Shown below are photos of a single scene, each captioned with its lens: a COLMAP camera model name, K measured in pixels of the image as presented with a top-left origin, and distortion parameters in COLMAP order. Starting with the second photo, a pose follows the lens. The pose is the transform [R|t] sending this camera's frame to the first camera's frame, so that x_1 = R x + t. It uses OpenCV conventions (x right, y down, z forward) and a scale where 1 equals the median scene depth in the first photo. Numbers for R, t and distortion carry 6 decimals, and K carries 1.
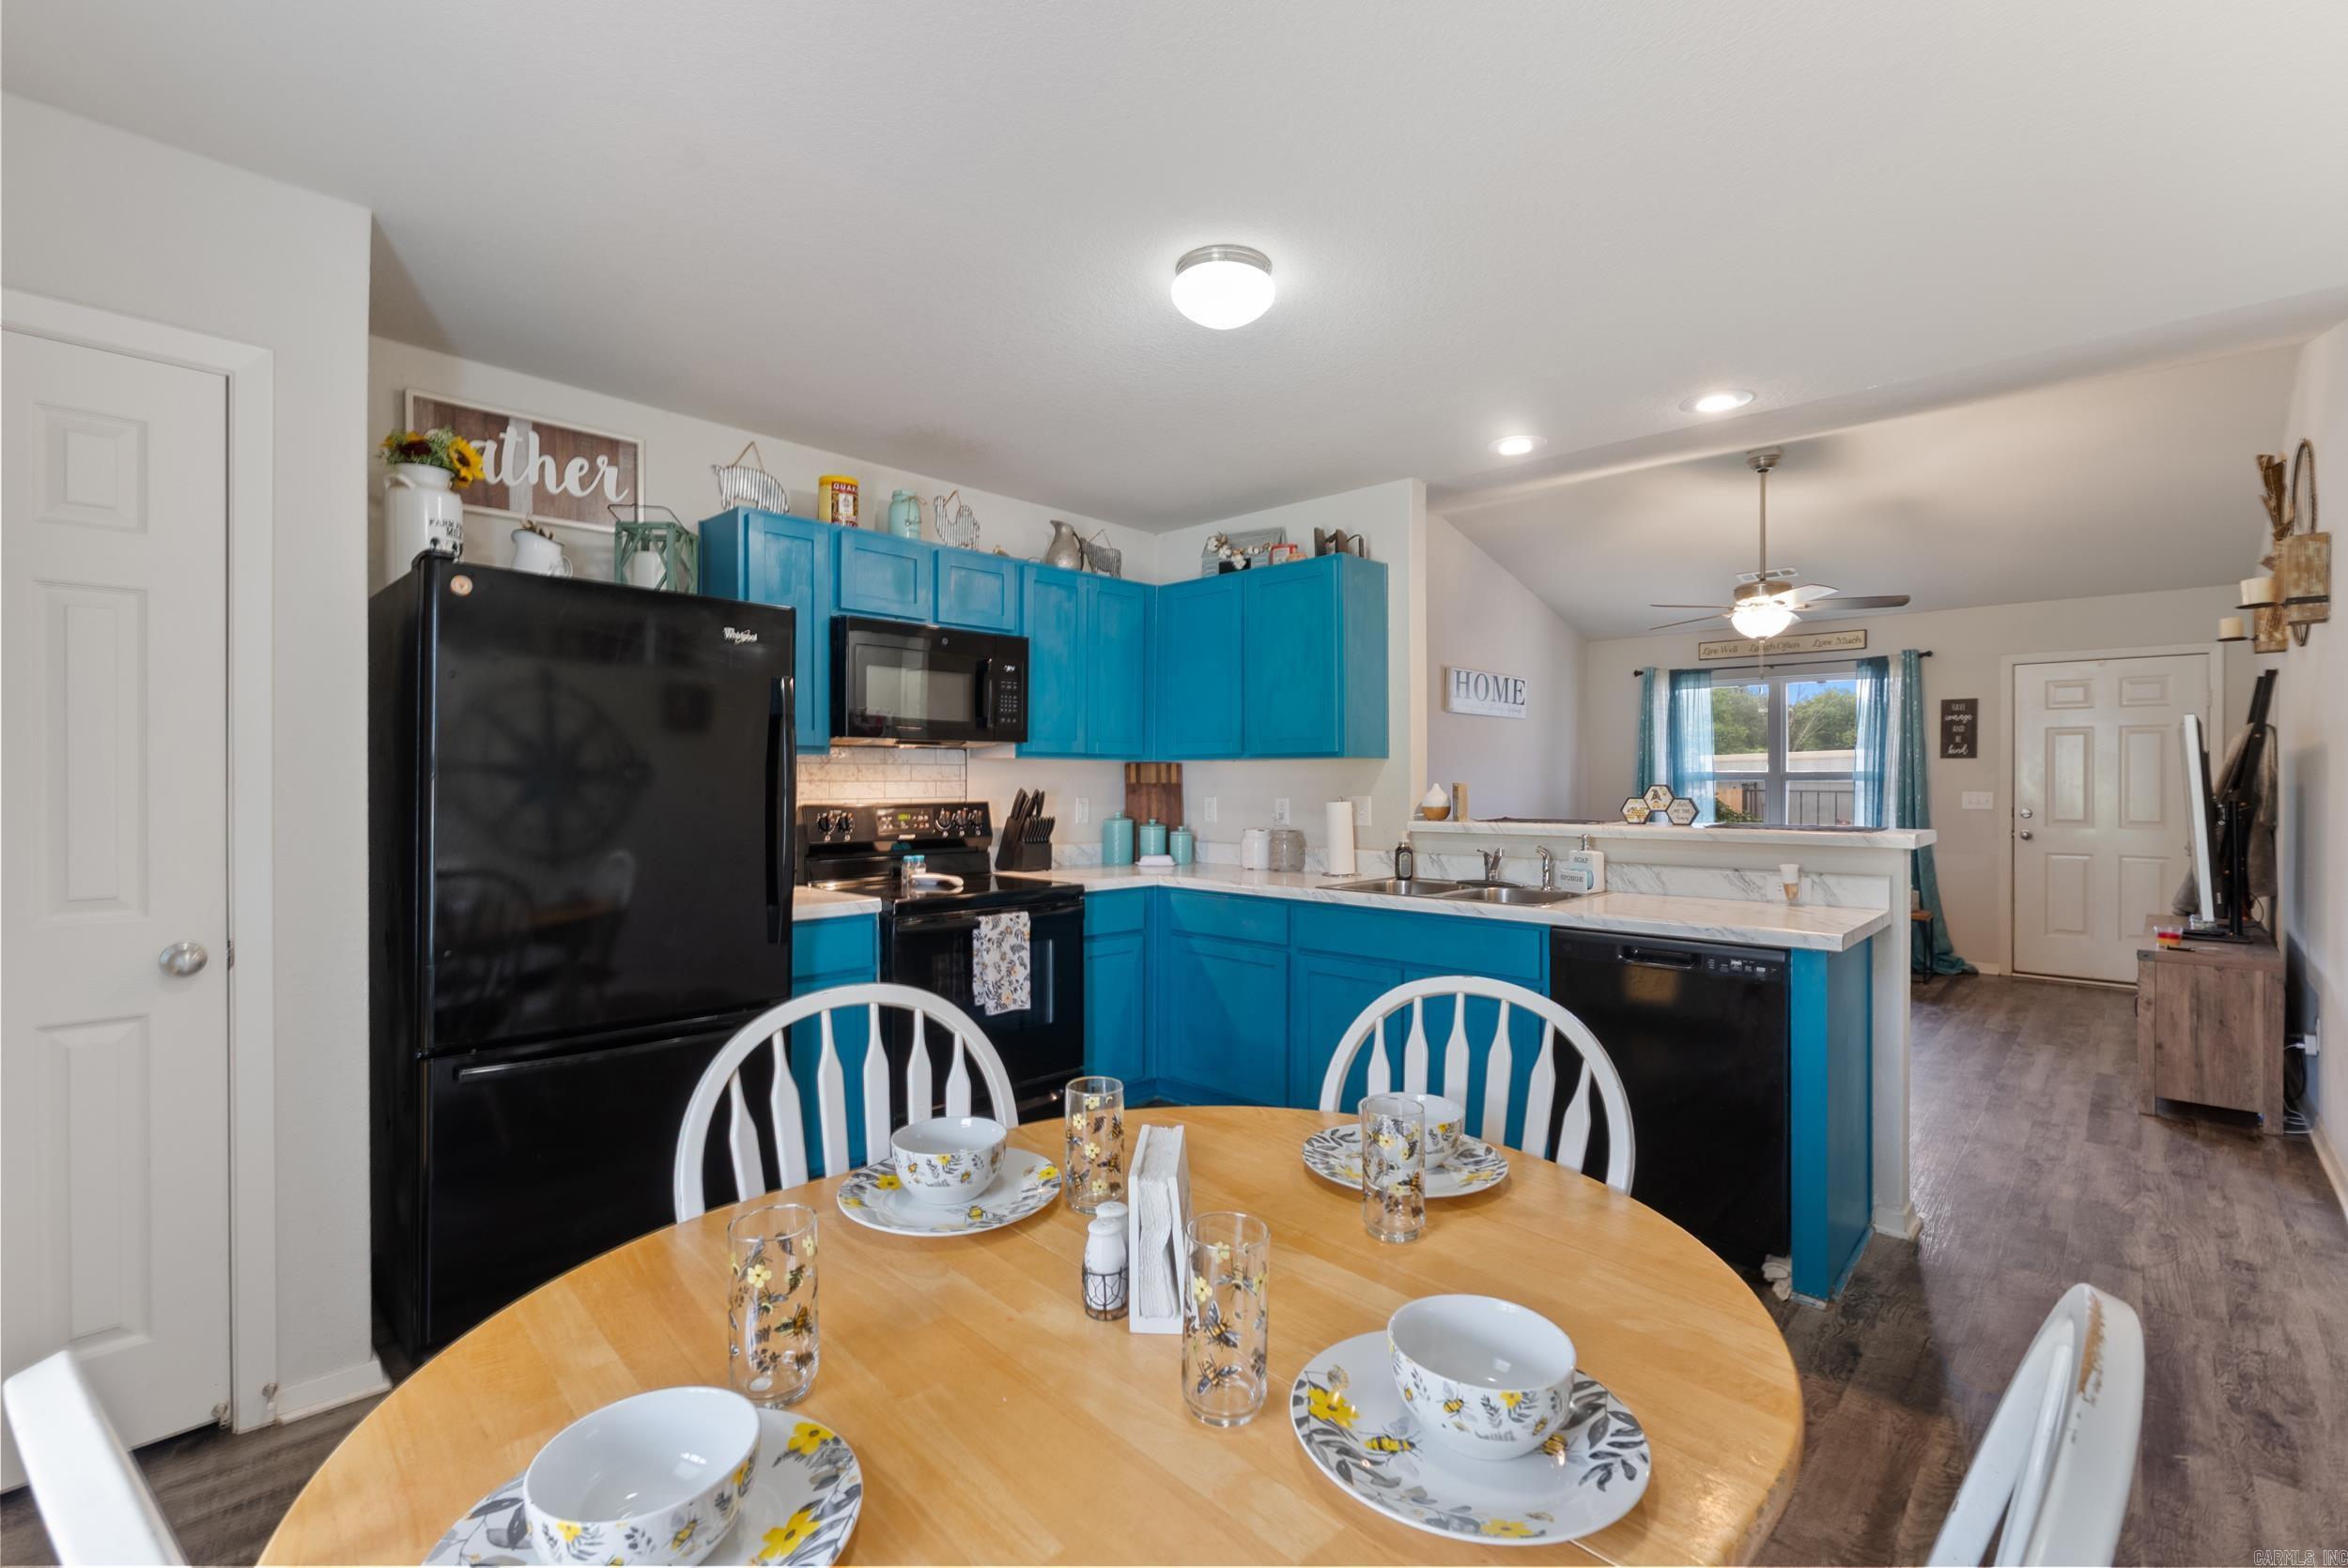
lens RADIAL K [[1032.1, 0, 1177.1], [0, 1032.1, 776.4], [0, 0, 1]] dist [-0.005330, -0.000103]
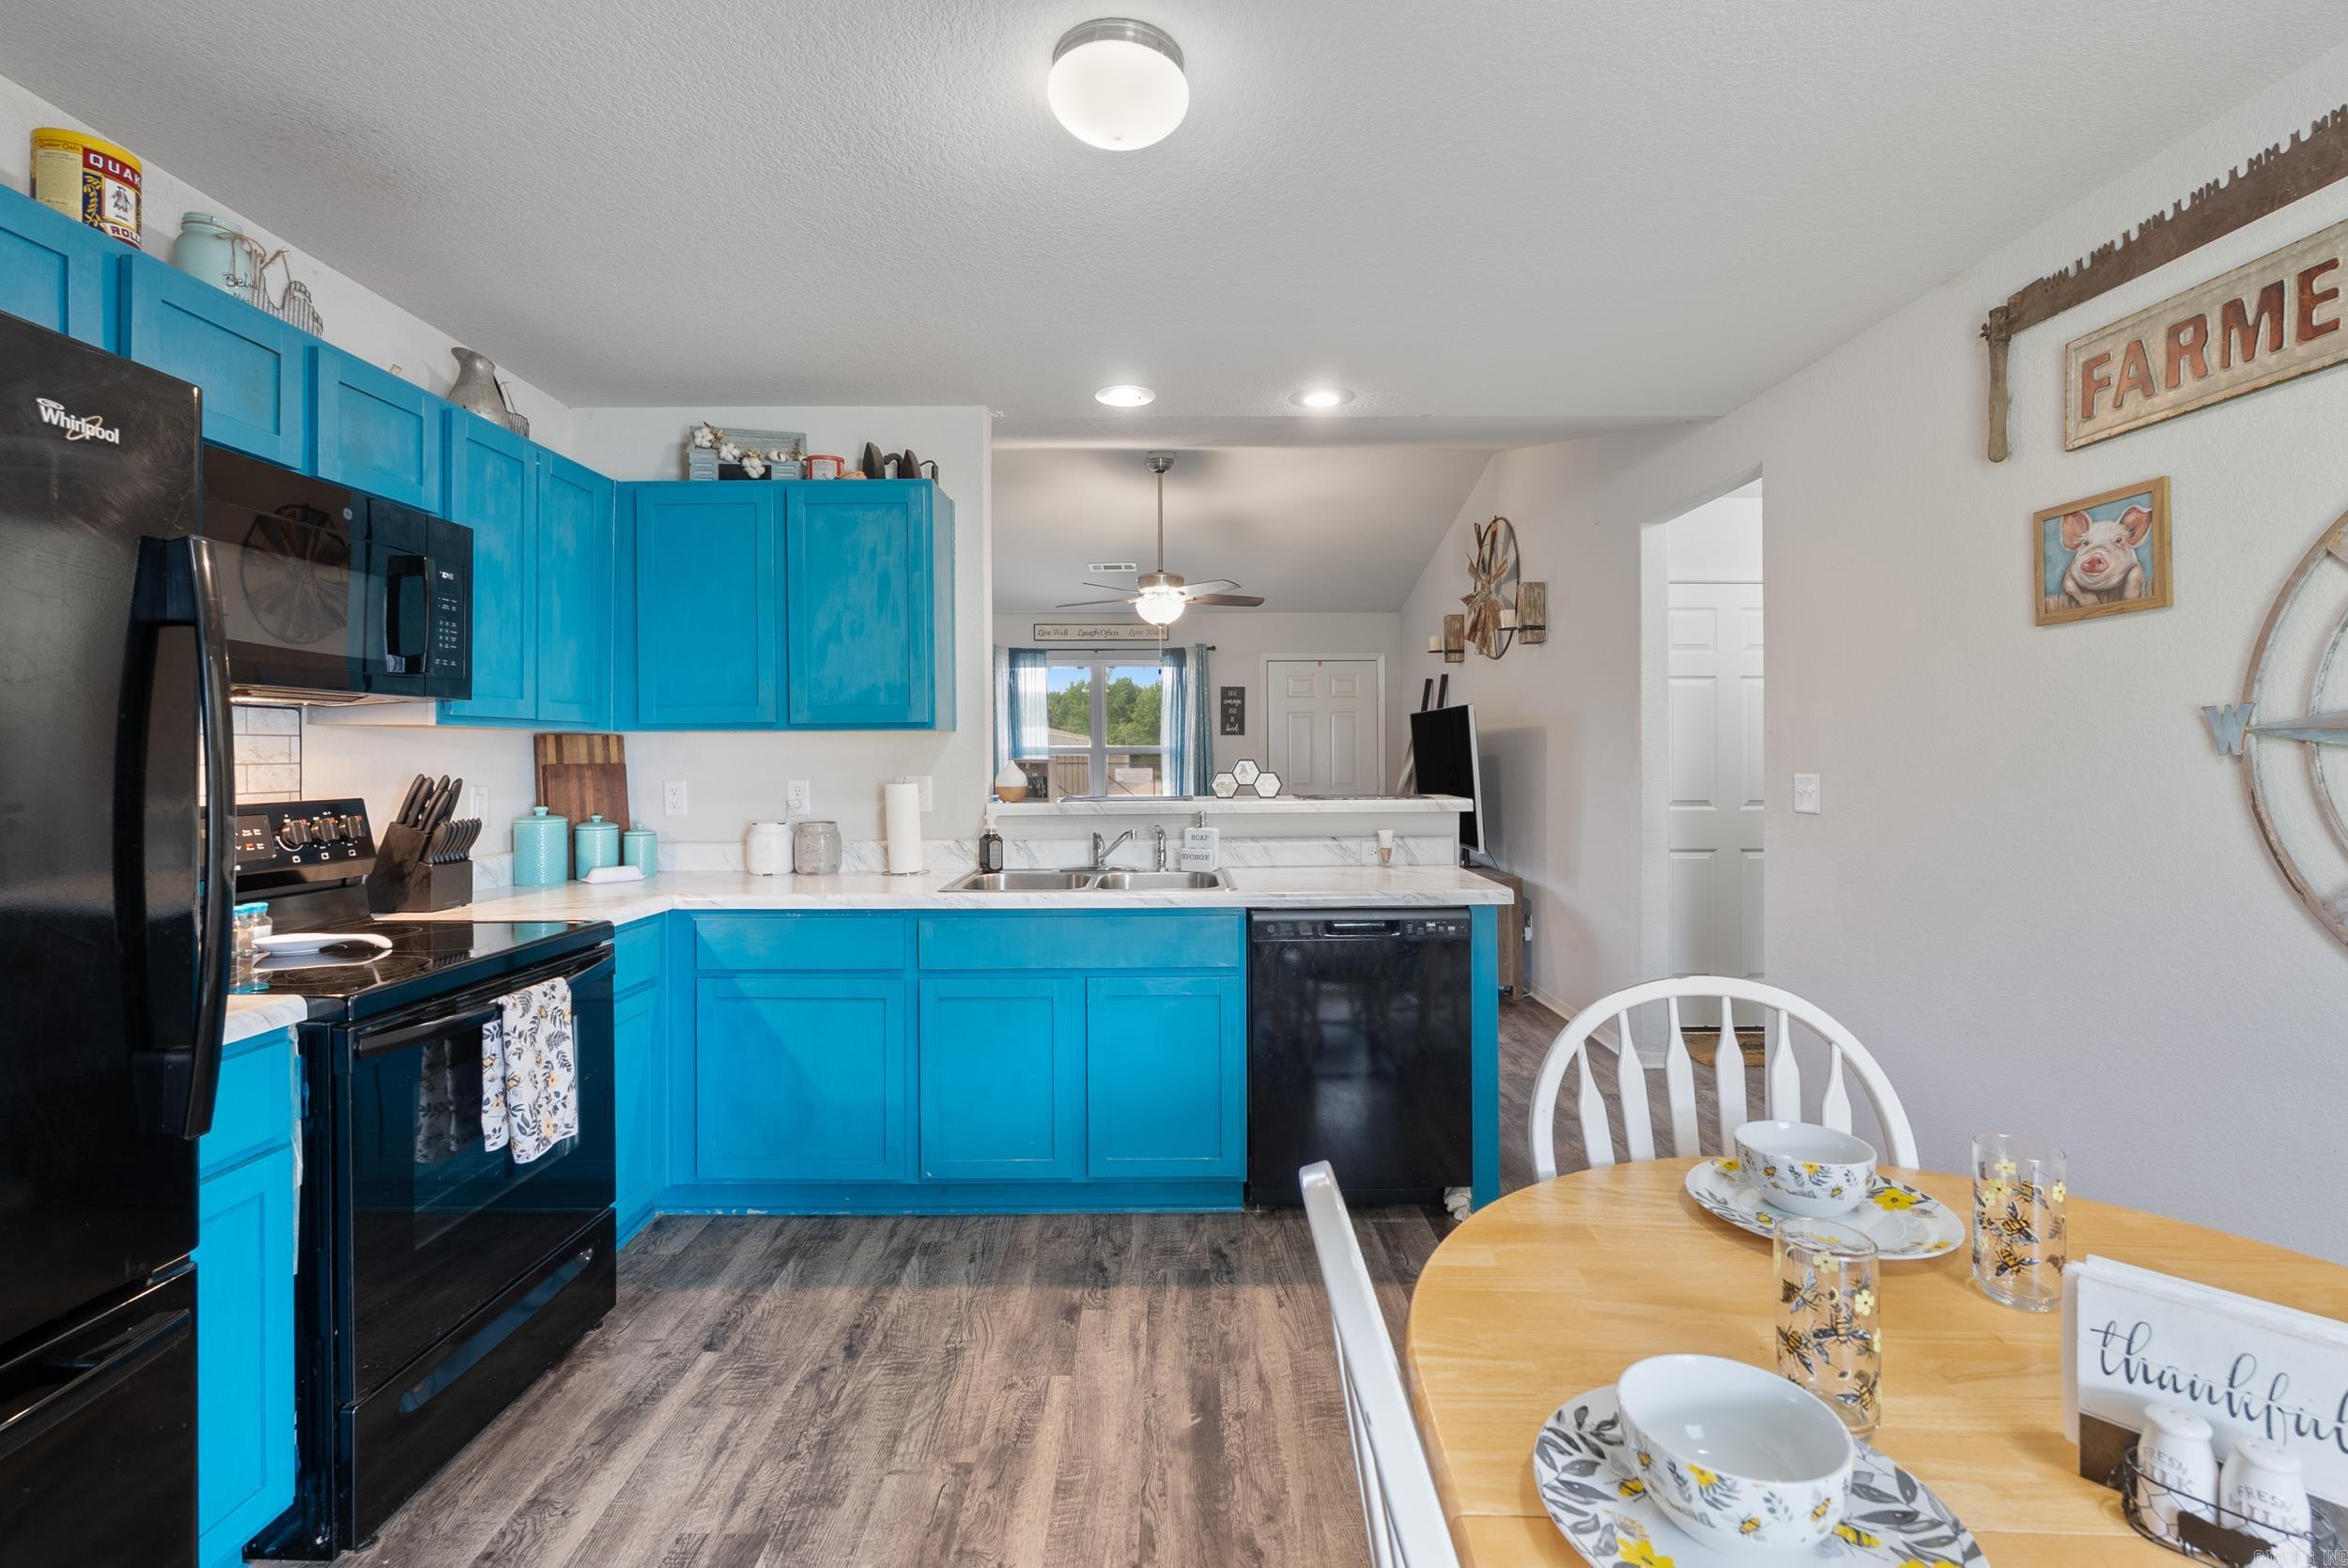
lens RADIAL K [[1046.5, 0, 1168.2], [0, 1046.5, 750.3], [0, 0, 1]] dist [-0.001543, 0.000129]
pose [[0.728029, -0.003303, 0.685539, -0.257837], [0.003740, 0.999993, 0.000847, -0.001560], [-0.685537, 0.001947, 0.728036, 0.253710]]
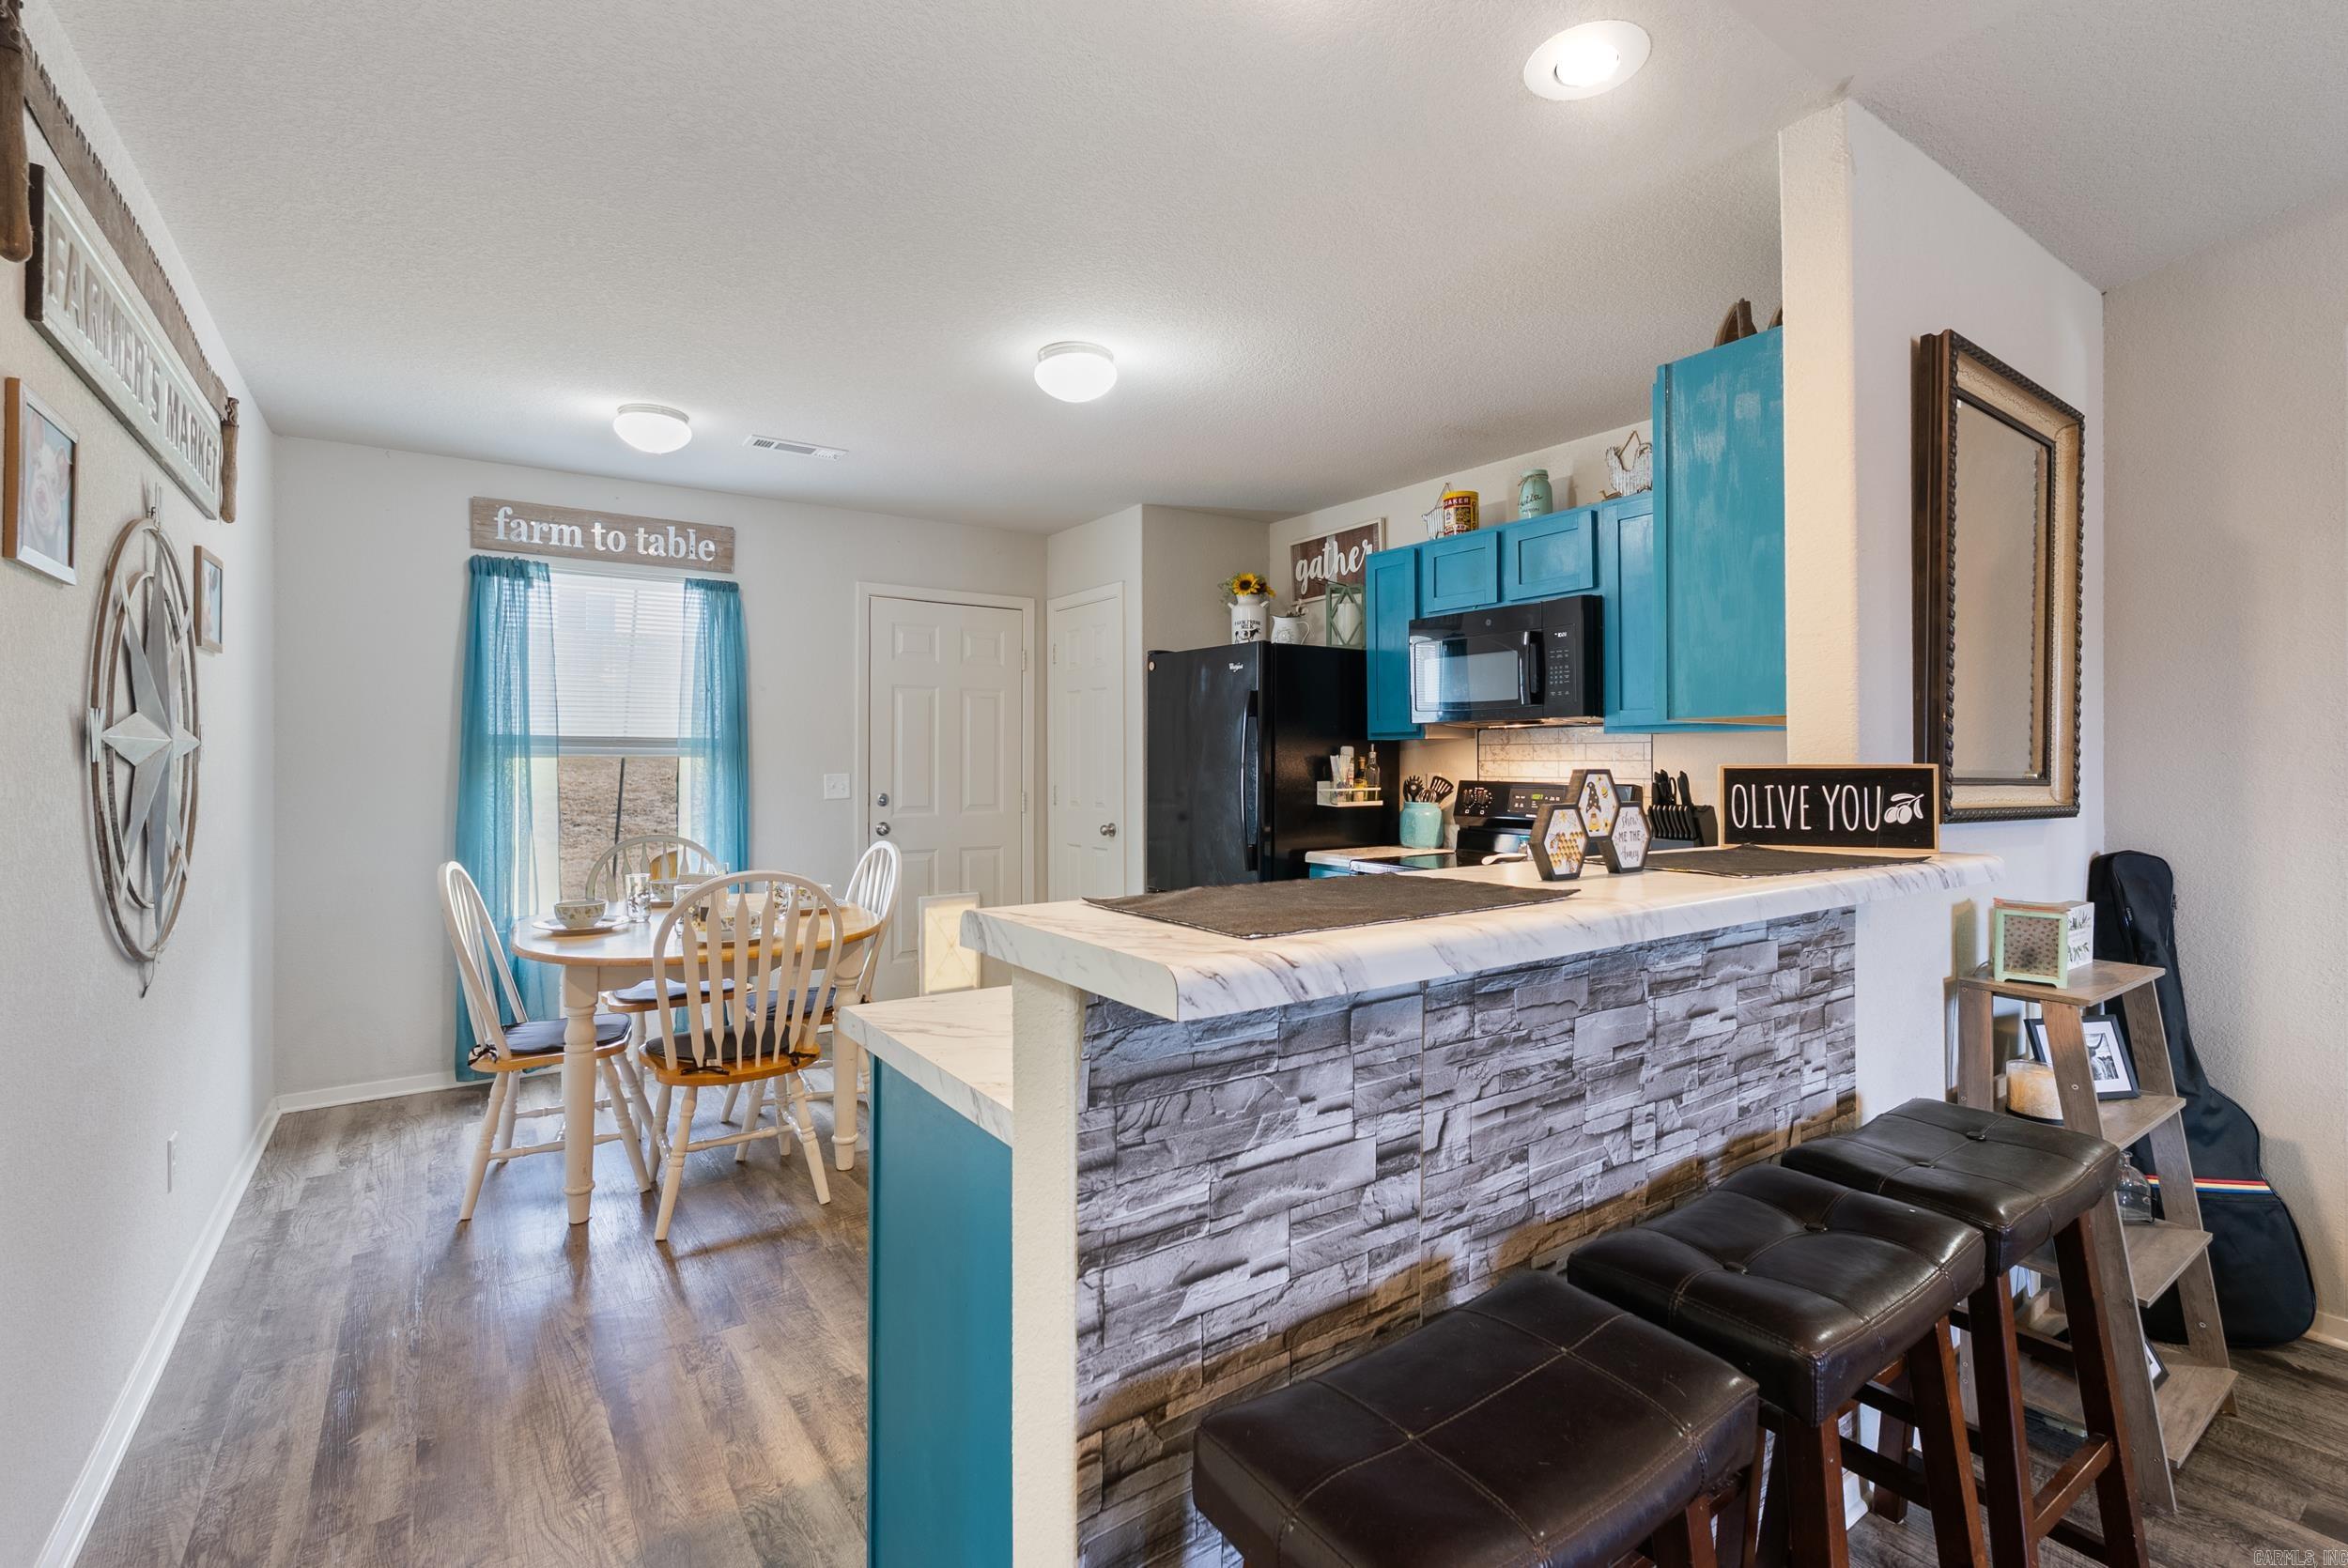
lens RADIAL K [[1047.9, 0, 1173.0], [0, 1047.9, 744.2], [0, 0, 1]] dist [-0.007193, 0.000711]
pose [[-0.204252, -0.016178, -0.978785, 0.745834], [0.001690, 0.999856, -0.016878, 0.004815], [0.978917, -0.005101, -0.204196, 0.805540]]
